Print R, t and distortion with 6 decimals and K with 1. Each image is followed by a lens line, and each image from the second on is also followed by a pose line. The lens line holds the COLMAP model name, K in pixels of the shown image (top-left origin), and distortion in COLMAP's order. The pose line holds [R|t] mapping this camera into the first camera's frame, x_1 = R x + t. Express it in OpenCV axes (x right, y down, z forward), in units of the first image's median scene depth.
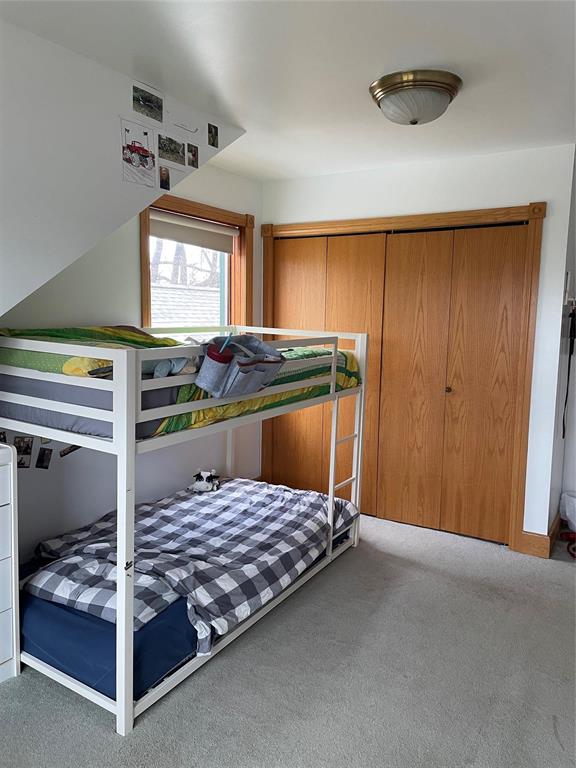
lens RADIAL K [[583.5, 0, 288.3], [0, 583.5, 387.6], [0, 0, 1]] dist [0.042467, -0.065047]
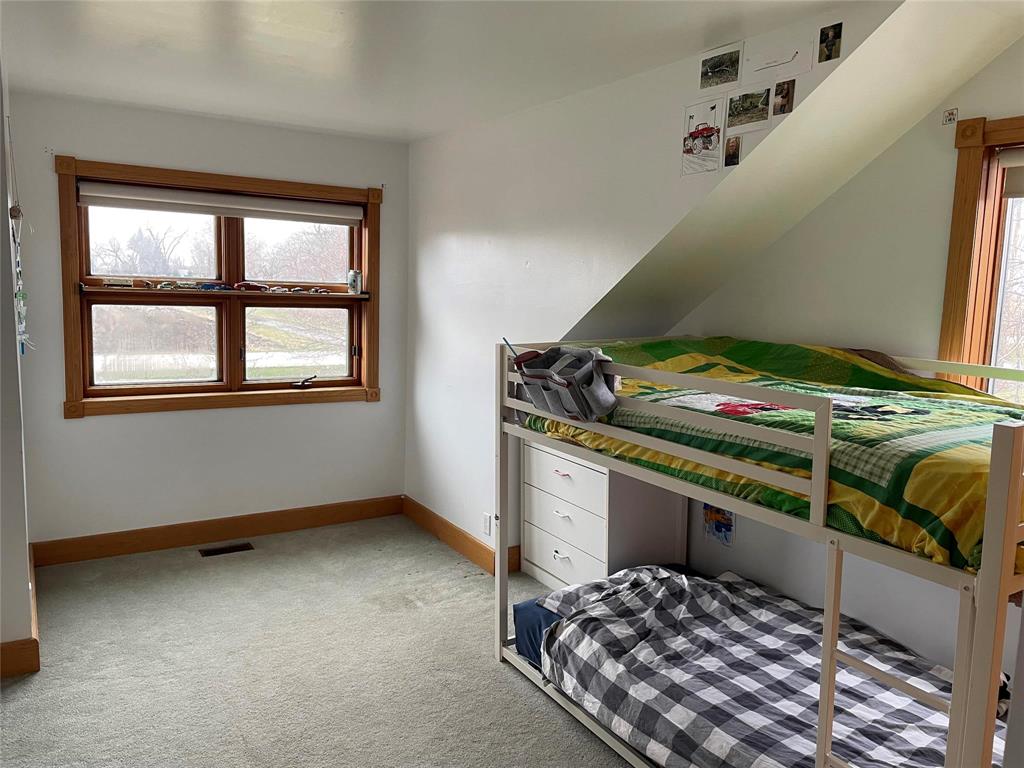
lens RADIAL K [[778.0, 0, 513.4], [0, 778.0, 378.7], [0, 0, 1]] dist [0.042467, -0.065047]
pose [[-0.470740, 0.080473, -0.878594, 0.838269], [-0.149800, 0.974082, 0.169481, -0.196978], [0.869462, 0.211395, -0.446484, 1.262182]]
